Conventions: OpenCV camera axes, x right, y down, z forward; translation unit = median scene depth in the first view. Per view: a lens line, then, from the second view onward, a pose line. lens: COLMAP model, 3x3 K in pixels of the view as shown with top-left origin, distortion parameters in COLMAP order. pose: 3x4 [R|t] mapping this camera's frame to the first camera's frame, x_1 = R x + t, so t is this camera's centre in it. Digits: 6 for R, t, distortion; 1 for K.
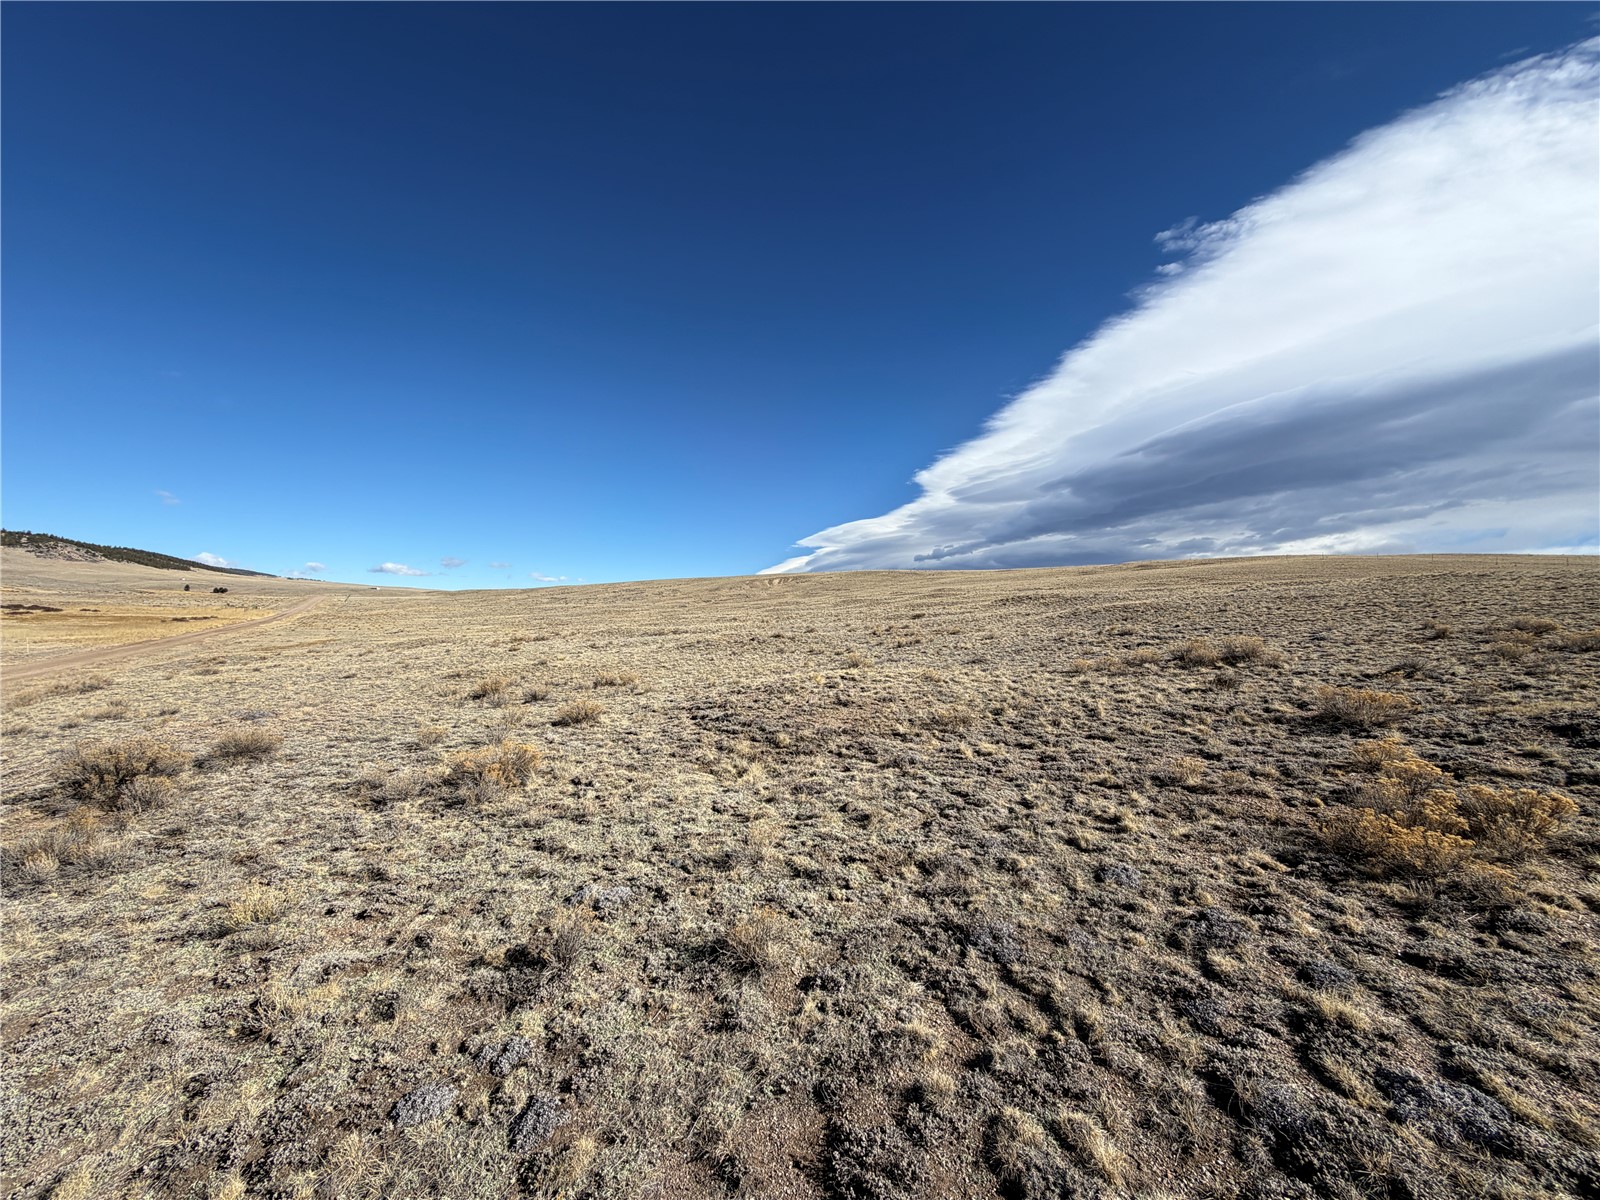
lens RADIAL K [[636.4, 0, 795.3], [0, 636.4, 602.5], [0, 0, 1]] dist [0.003165, -0.000434]
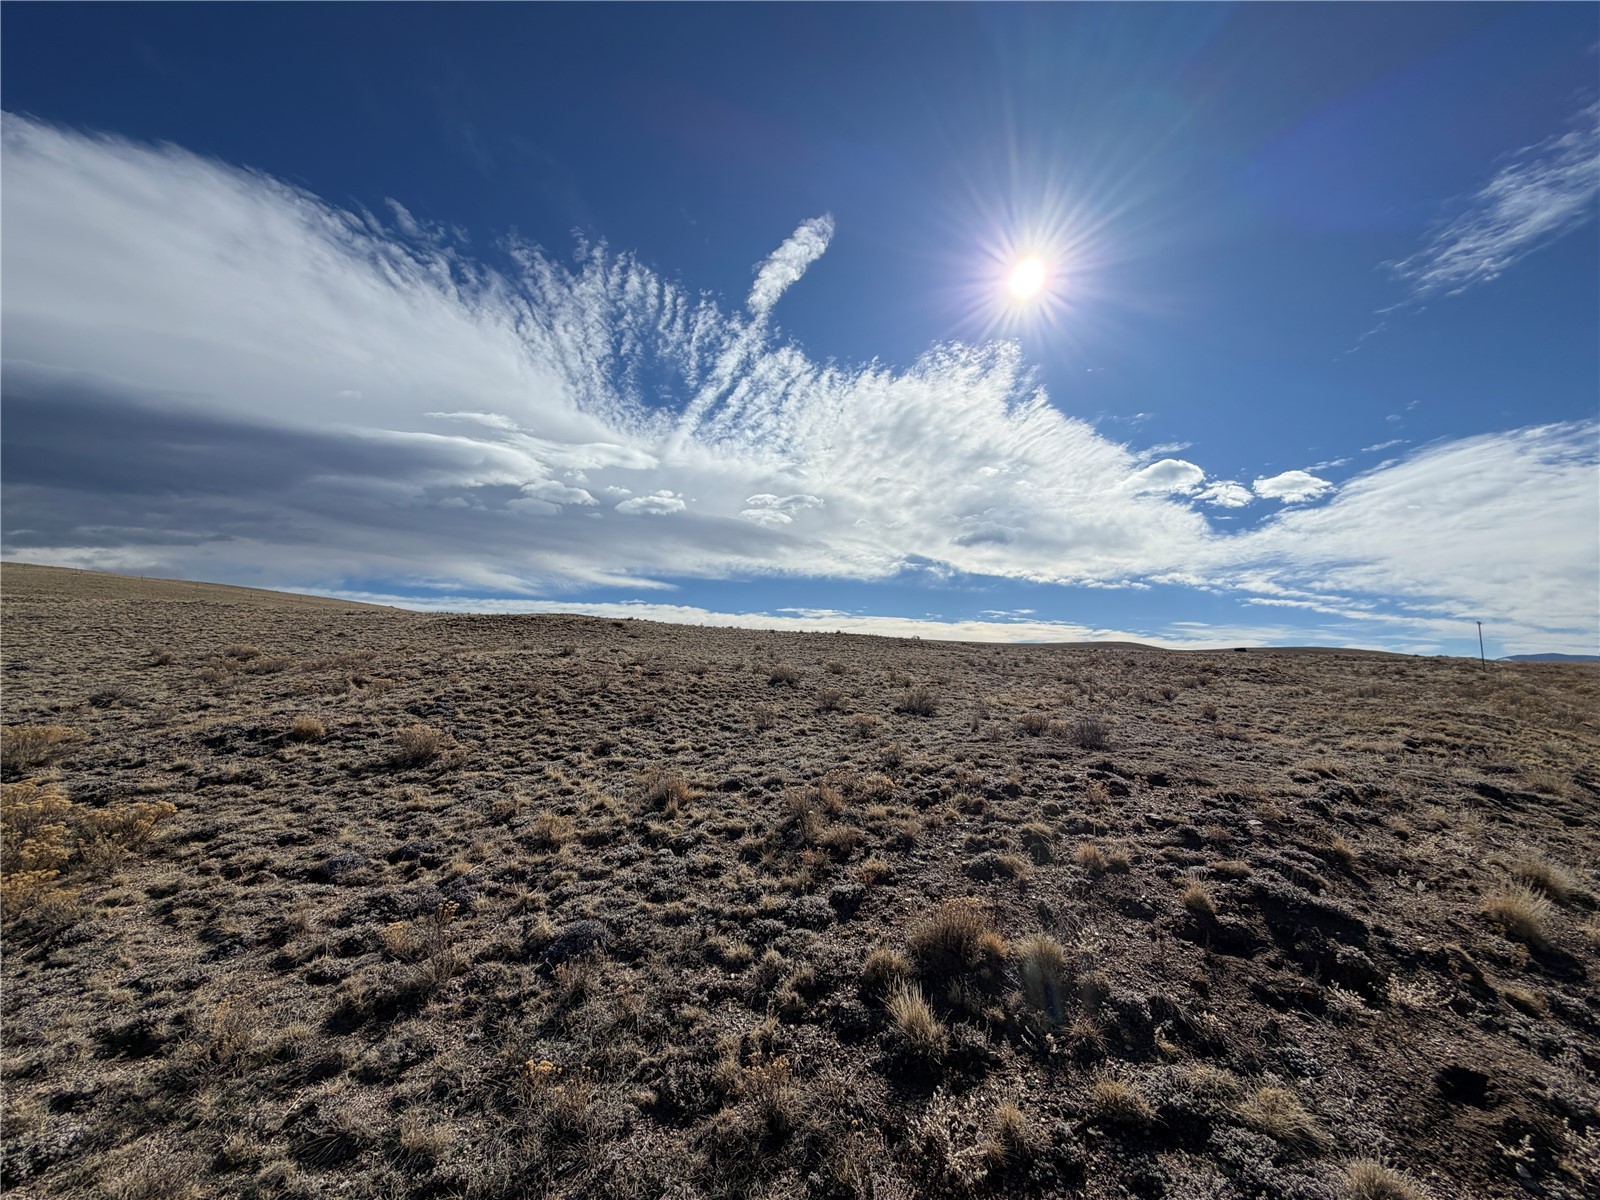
lens RADIAL K [[636.4, 0, 796.8], [0, 636.4, 602.4], [0, 0, 1]] dist [0.003165, -0.000434]
pose [[0.030393, 0.075767, 0.996662, 0.039015], [-0.036427, 0.996544, -0.074647, -0.009089], [-0.998874, -0.034037, 0.033048, -0.115313]]
